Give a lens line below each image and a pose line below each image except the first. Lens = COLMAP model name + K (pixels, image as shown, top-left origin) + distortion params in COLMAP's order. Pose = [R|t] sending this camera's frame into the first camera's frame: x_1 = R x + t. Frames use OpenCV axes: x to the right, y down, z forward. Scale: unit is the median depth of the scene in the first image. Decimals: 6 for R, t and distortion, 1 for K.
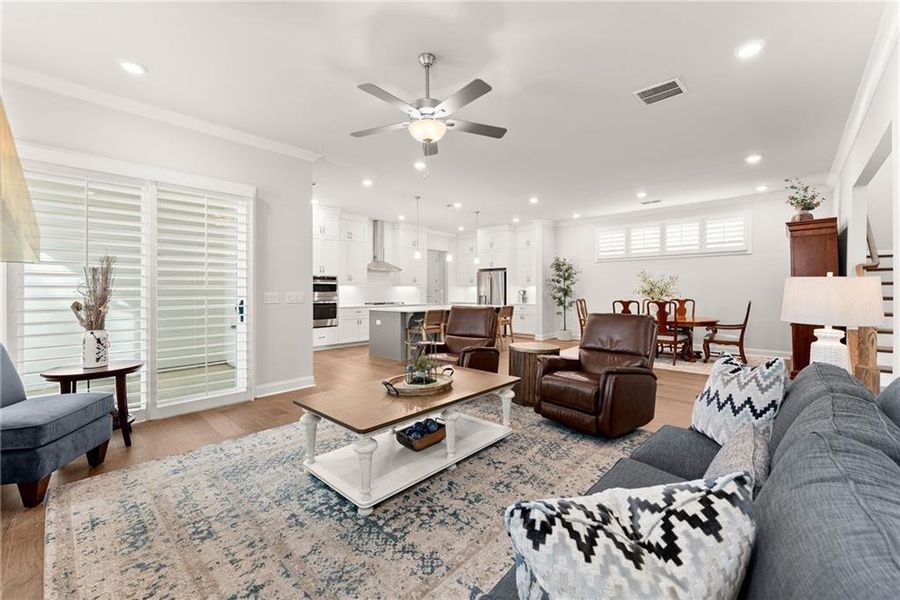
lens RADIAL K [[361.7, 0, 446.2], [0, 361.7, 299.8], [0, 0, 1]] dist [0.000068, -0.000752]
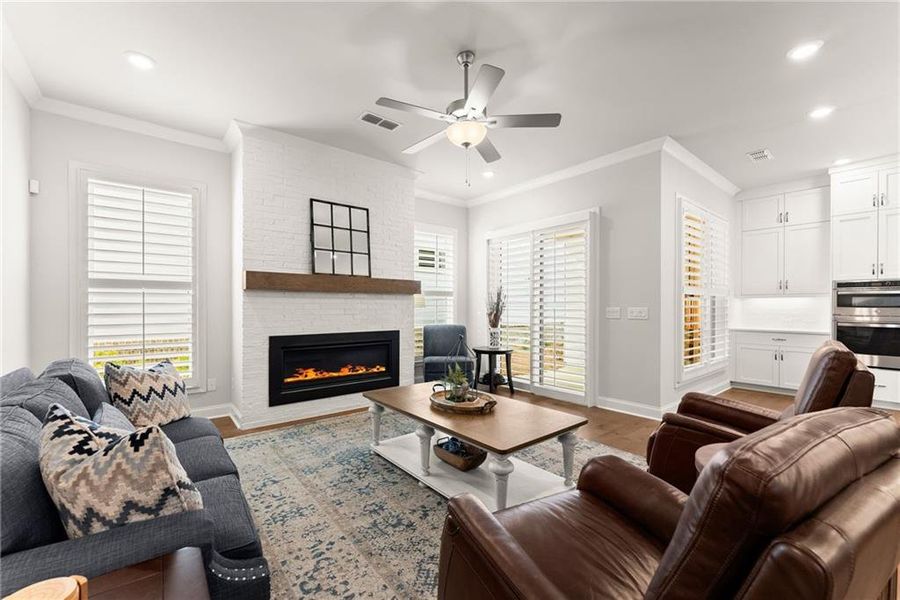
lens RADIAL K [[361.7, 0, 445.3], [0, 361.7, 306.8], [0, 0, 1]] dist [0.000068, -0.000752]
pose [[-0.123824, 0.005718, -0.992288, 0.317074], [-0.025972, 0.999622, 0.009001, -0.010318], [0.991964, 0.026887, -0.123629, 0.376753]]
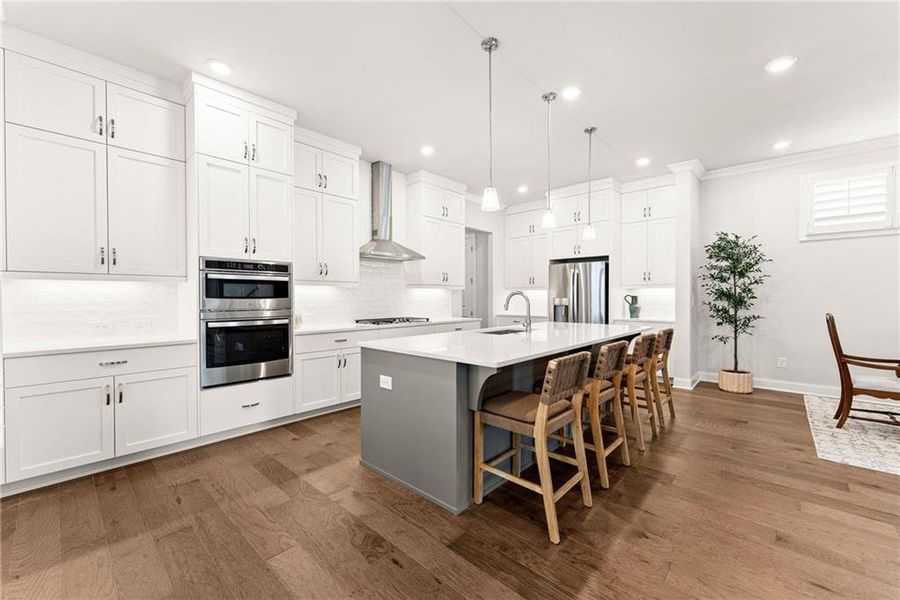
lens RADIAL K [[361.7, 0, 442.8], [0, 361.7, 299.7], [0, 0, 1]] dist [0.000068, -0.000752]
pose [[1.000000, 0.000597, 0.000732, -0.117262], [-0.000584, 0.999858, -0.016853, -0.013575], [-0.000742, 0.016852, 0.999858, 0.568881]]
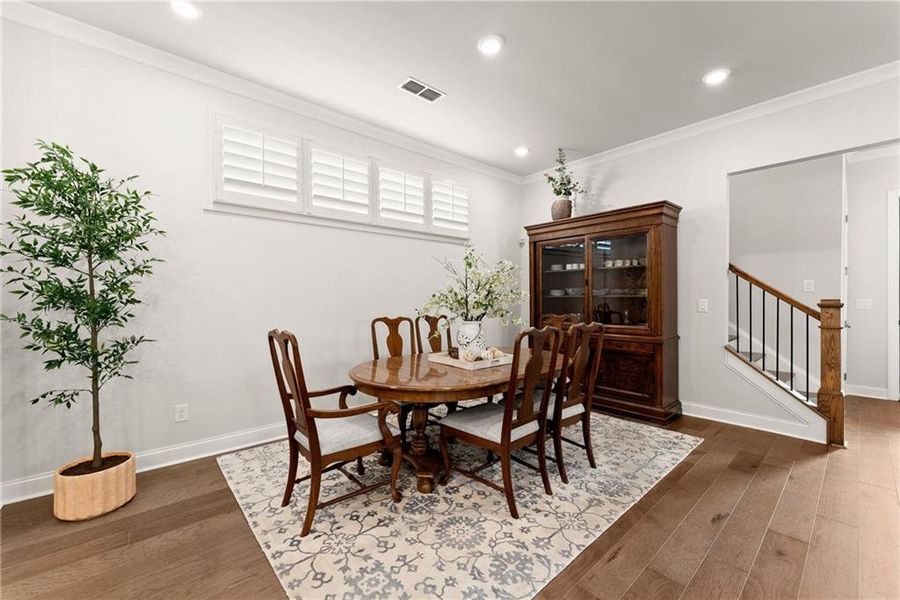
lens RADIAL K [[361.7, 0, 448.8], [0, 361.7, 302.7], [0, 0, 1]] dist [0.000068, -0.000752]
pose [[0.097589, -0.010000, 0.995177, 0.133910], [0.027260, 0.999601, 0.007371, -0.021872], [-0.994853, 0.026409, 0.097823, 0.887655]]
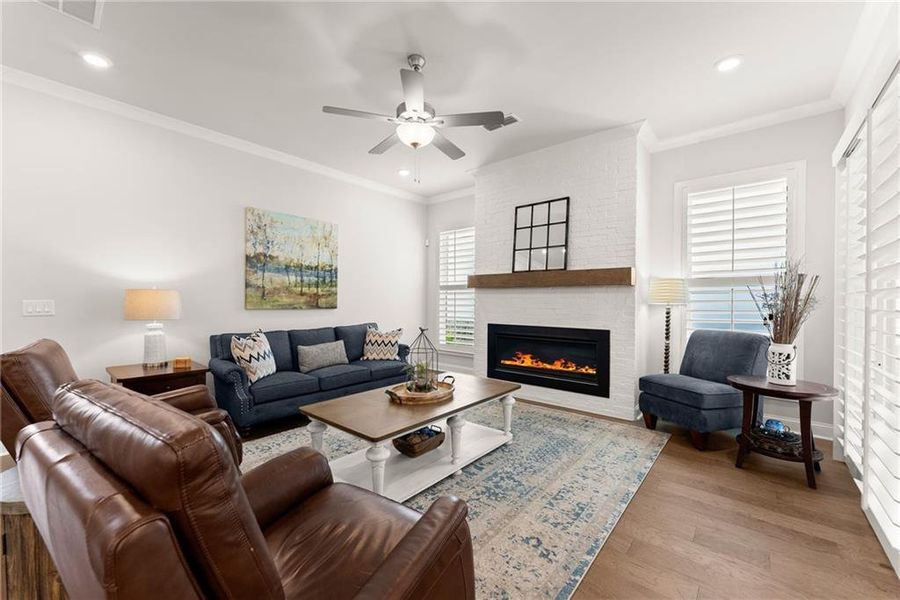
lens RADIAL K [[361.7, 0, 444.0], [0, 361.7, 303.7], [0, 0, 1]] dist [0.000068, -0.000752]
pose [[-0.998865, -0.000569, -0.047625, -0.031375], [-0.002223, 0.999396, 0.034685, -0.016416], [0.047577, 0.034751, -0.998263, 0.719515]]
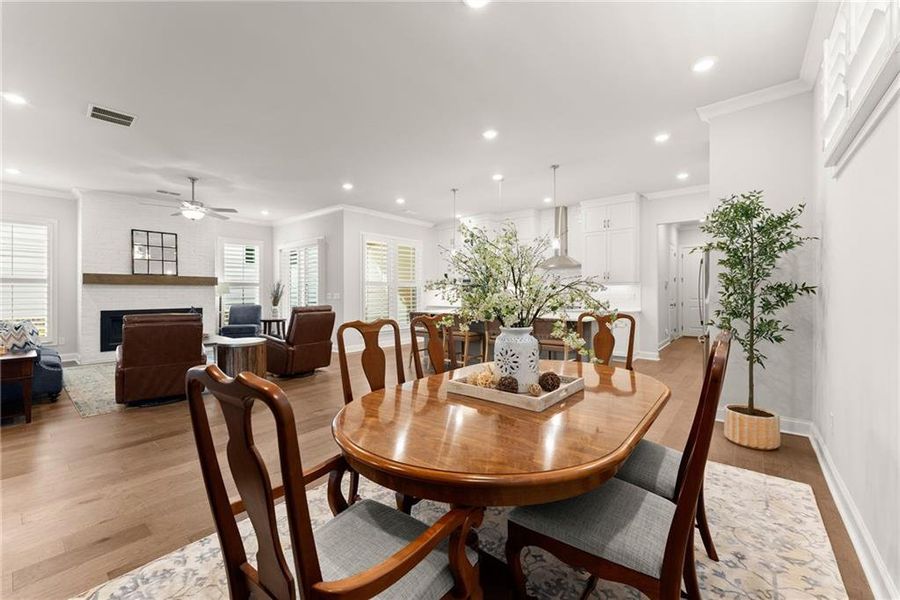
lens RADIAL K [[361.7, 0, 447.3], [0, 361.7, 291.2], [0, 0, 1]] dist [0.000068, -0.000752]
pose [[0.070602, -0.000228, -0.997505, 0.762148], [-0.023640, 0.999719, -0.001901, -0.022627], [0.997224, 0.023715, 0.070577, 0.829595]]
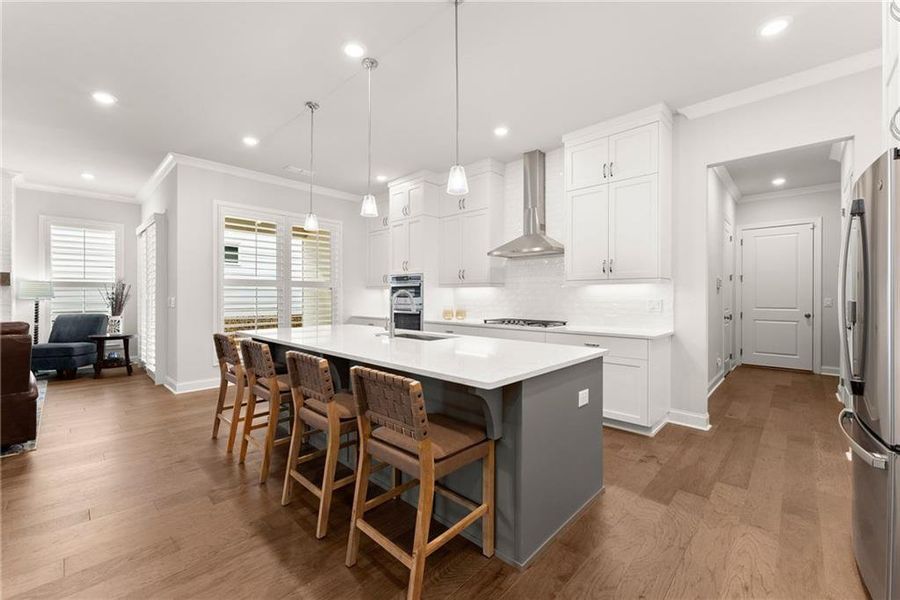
lens RADIAL K [[361.7, 0, 449.8], [0, 361.7, 296.6], [0, 0, 1]] dist [0.000068, -0.000752]
pose [[-0.000113, 0.003833, -0.999993, 0.374516], [-0.026548, 0.999640, 0.003835, -0.028097], [0.999648, 0.026548, -0.000012, 1.078786]]
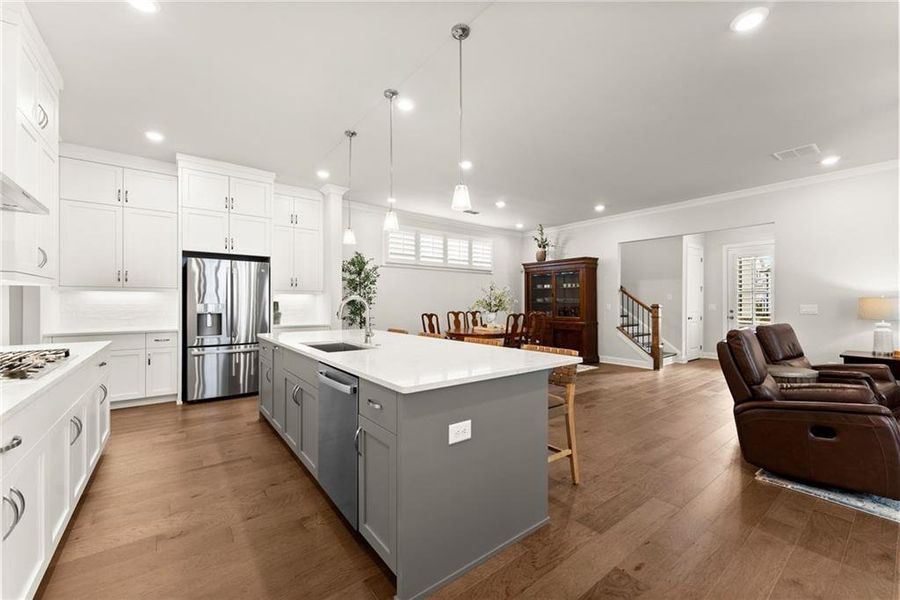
lens RADIAL K [[361.7, 0, 448.3], [0, 361.7, 300.4], [0, 0, 1]] dist [0.000068, -0.000752]
pose [[0.156516, 0.009389, 0.987631, -0.384137], [0.020701, 0.999704, -0.012785, -0.020160], [-0.987458, 0.022446, 0.156276, 0.869263]]
